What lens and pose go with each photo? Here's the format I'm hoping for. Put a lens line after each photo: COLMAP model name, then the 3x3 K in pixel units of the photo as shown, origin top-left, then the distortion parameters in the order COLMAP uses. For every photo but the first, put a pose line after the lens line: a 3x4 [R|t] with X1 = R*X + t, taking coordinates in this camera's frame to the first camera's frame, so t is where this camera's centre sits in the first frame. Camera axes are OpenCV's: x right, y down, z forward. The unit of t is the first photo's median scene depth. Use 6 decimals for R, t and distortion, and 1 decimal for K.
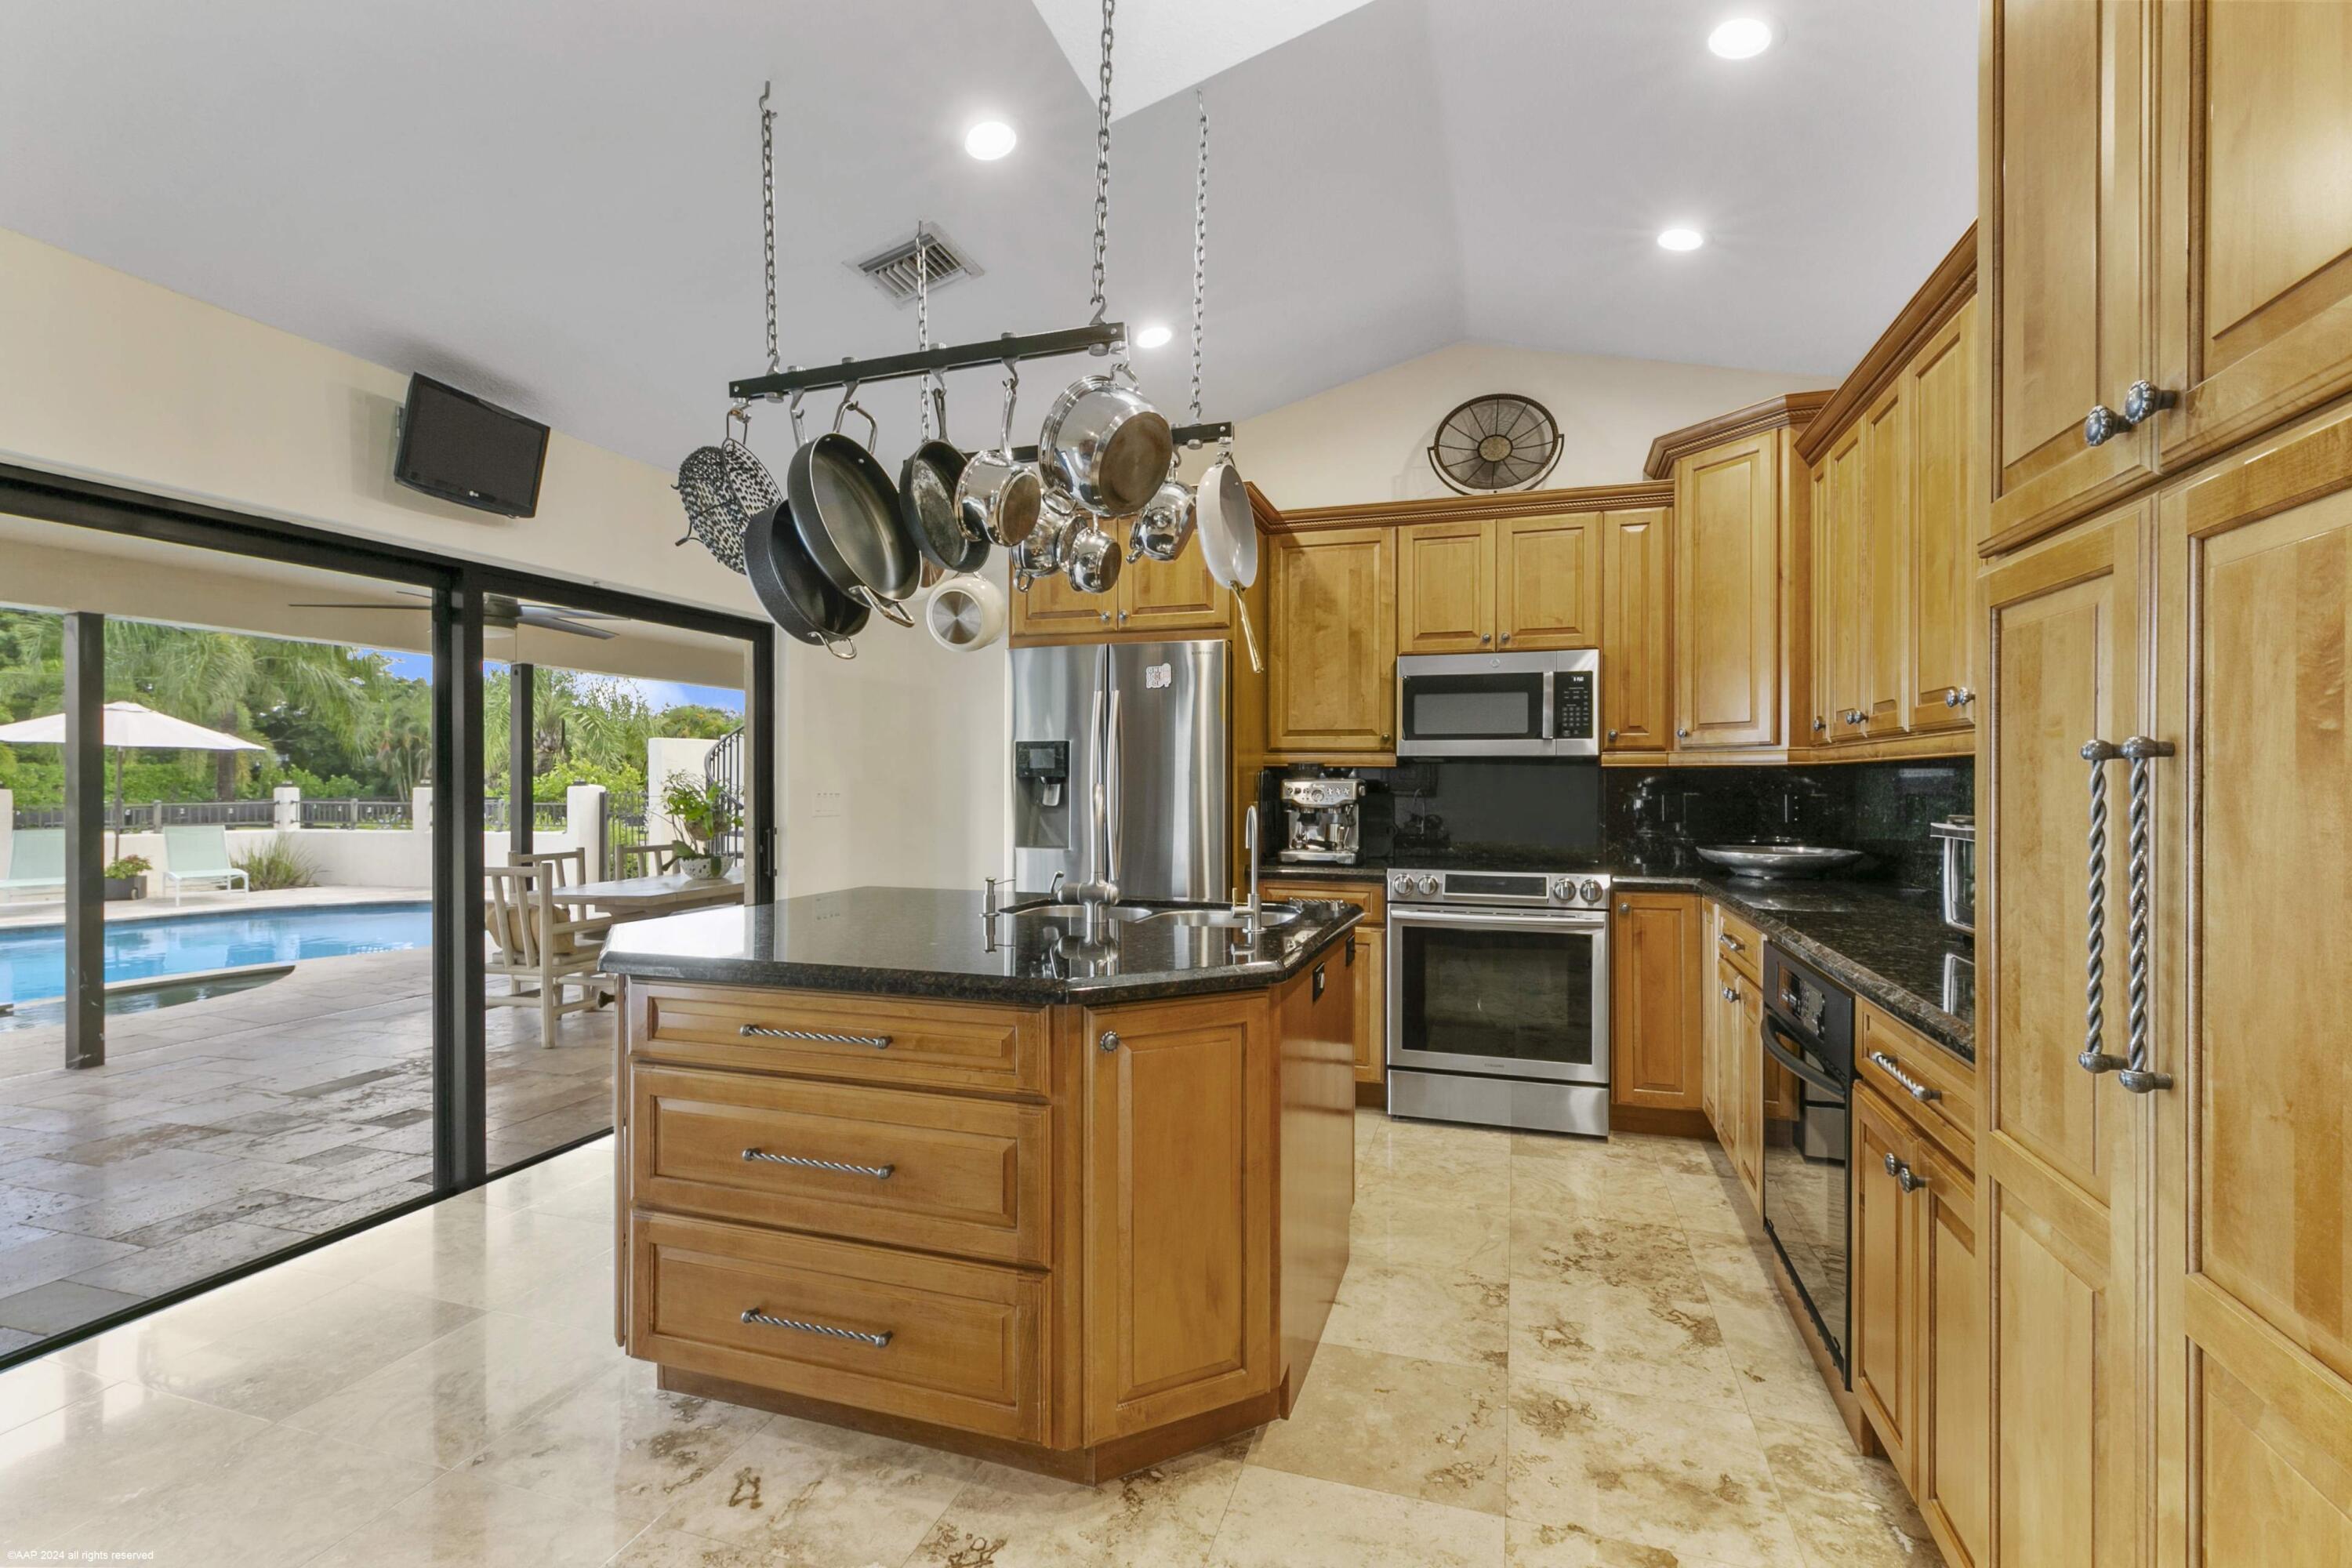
lens RADIAL K [[1063.8, 0, 1173.1], [0, 1063.8, 782.1], [0, 0, 1]] dist [0.002686, 0.000926]
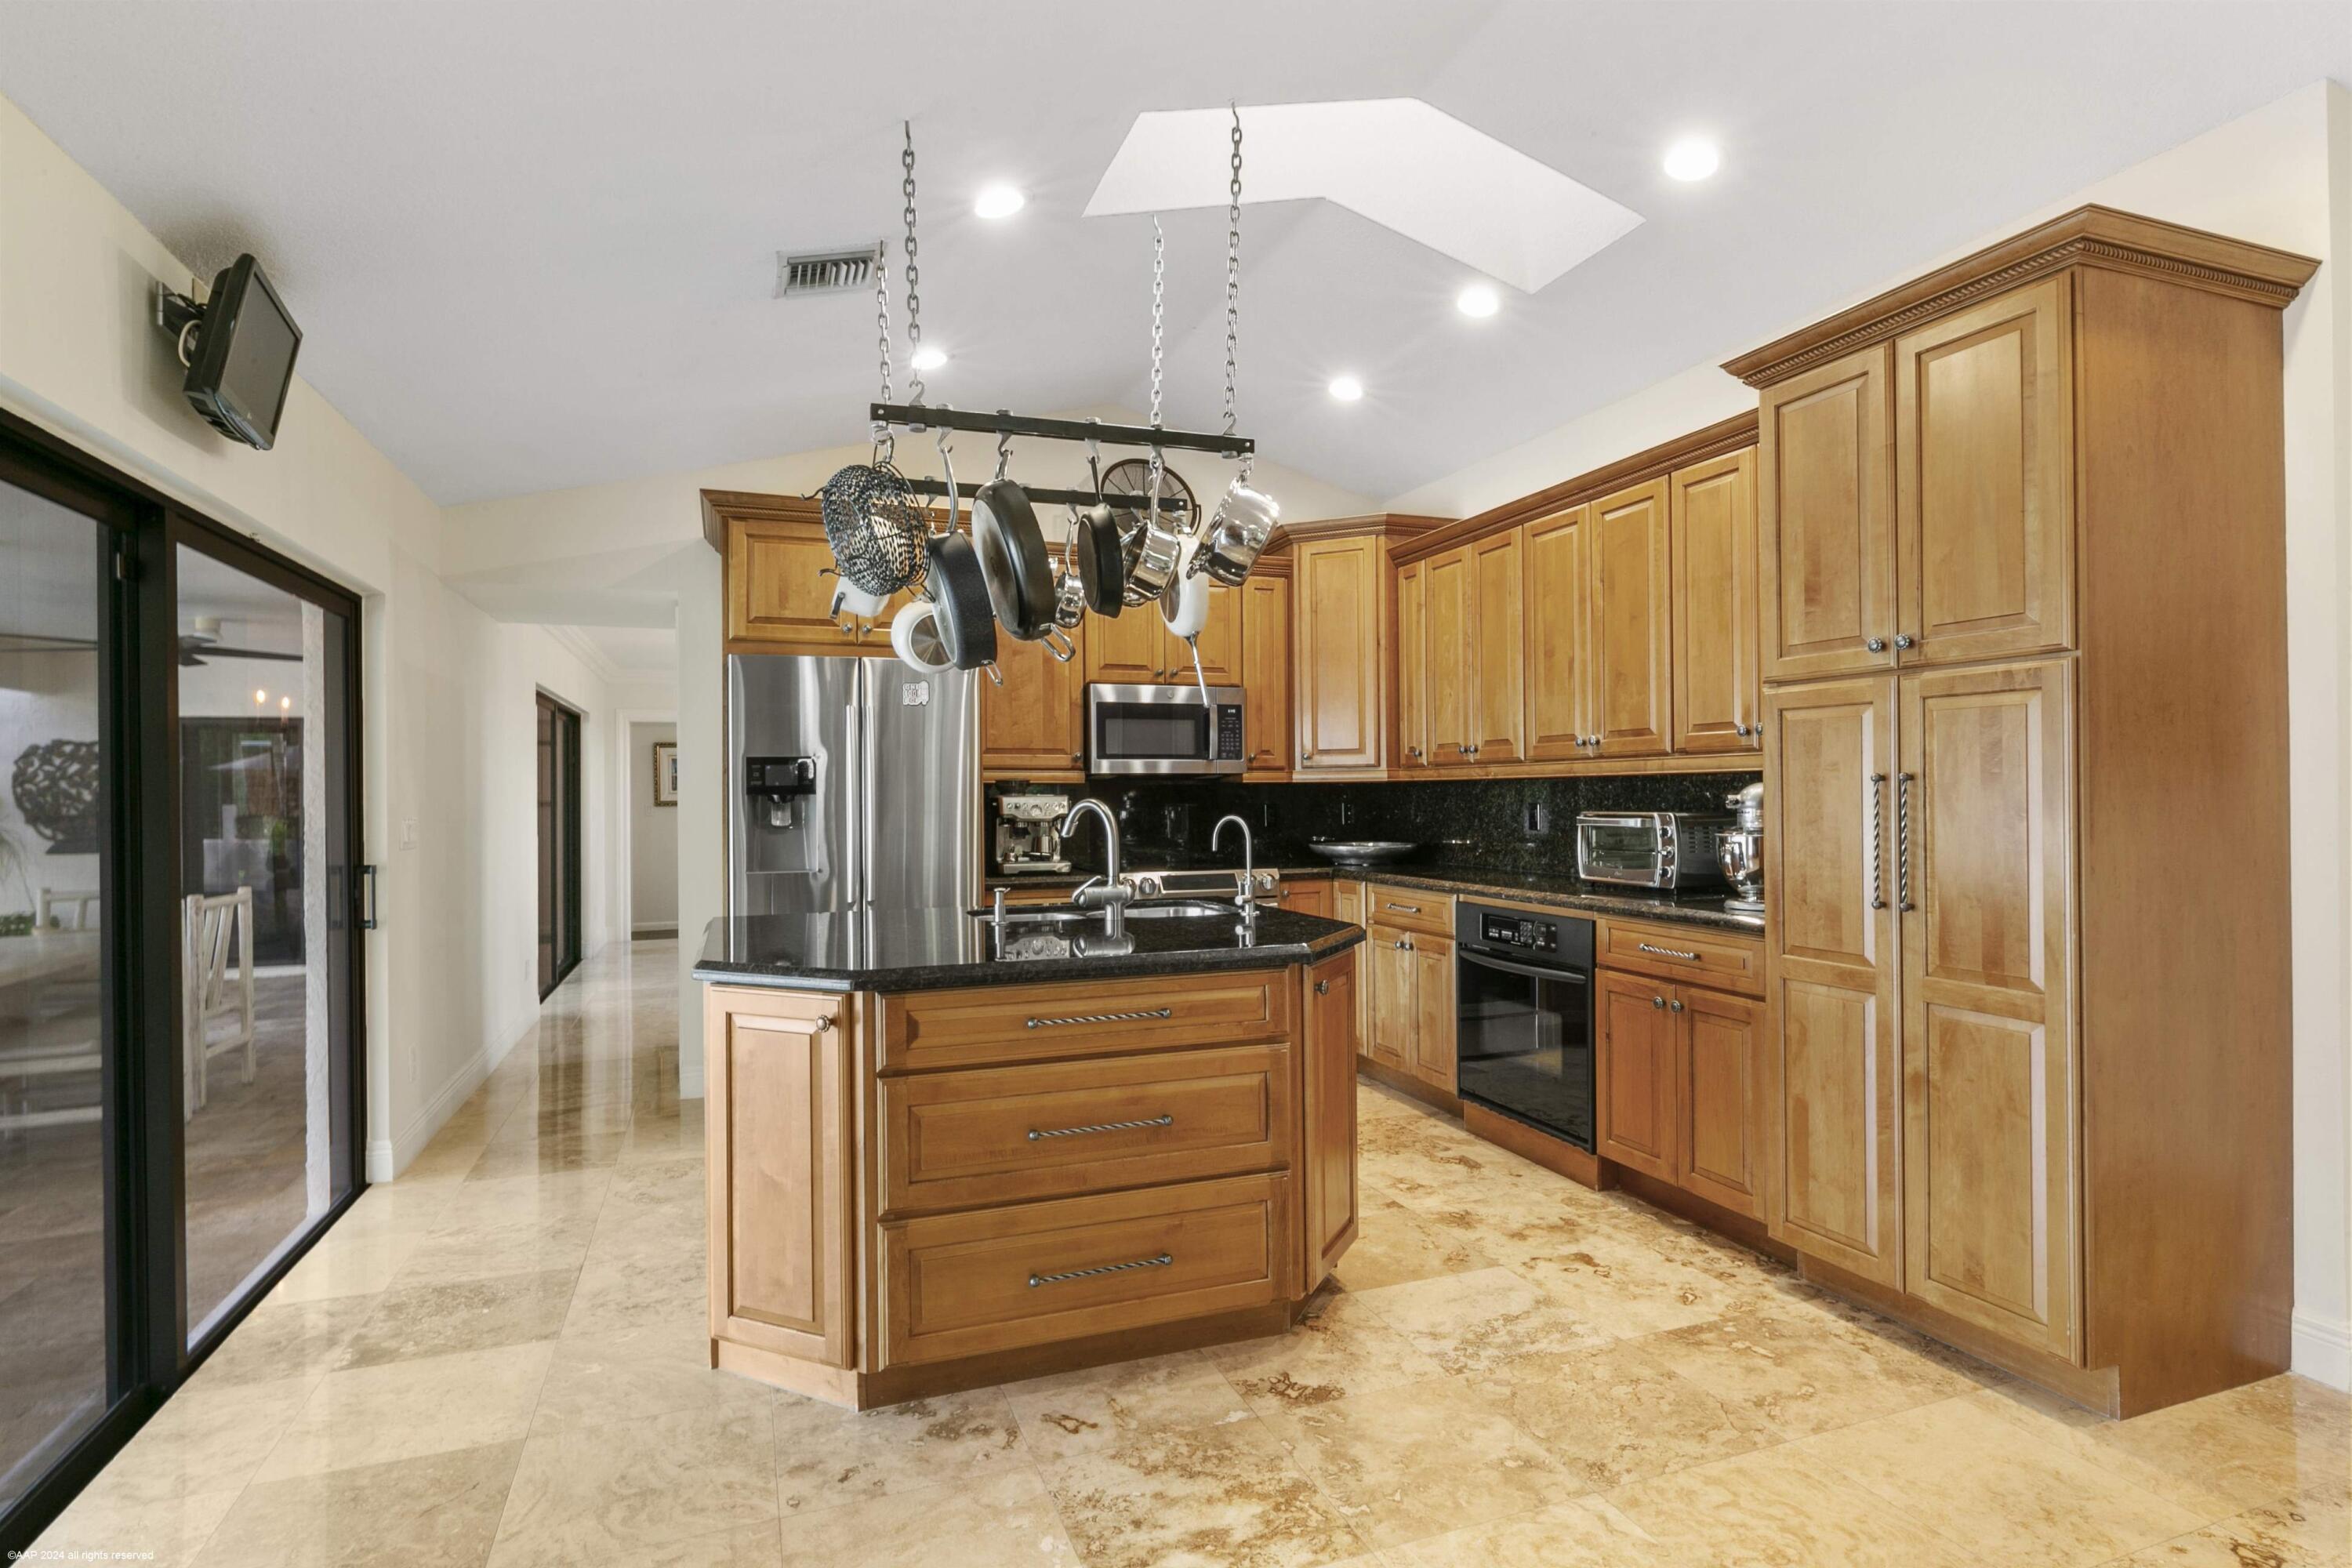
lens RADIAL K [[1201.8, 0, 1180.3], [0, 1201.8, 786.9], [0, 0, 1]] dist [0.002628, 0.000082]
pose [[0.779544, -0.004509, 0.626331, -0.860894], [0.010530, 0.999927, -0.005907, -0.003396], [-0.626258, 0.011200, 0.779535, -0.062151]]
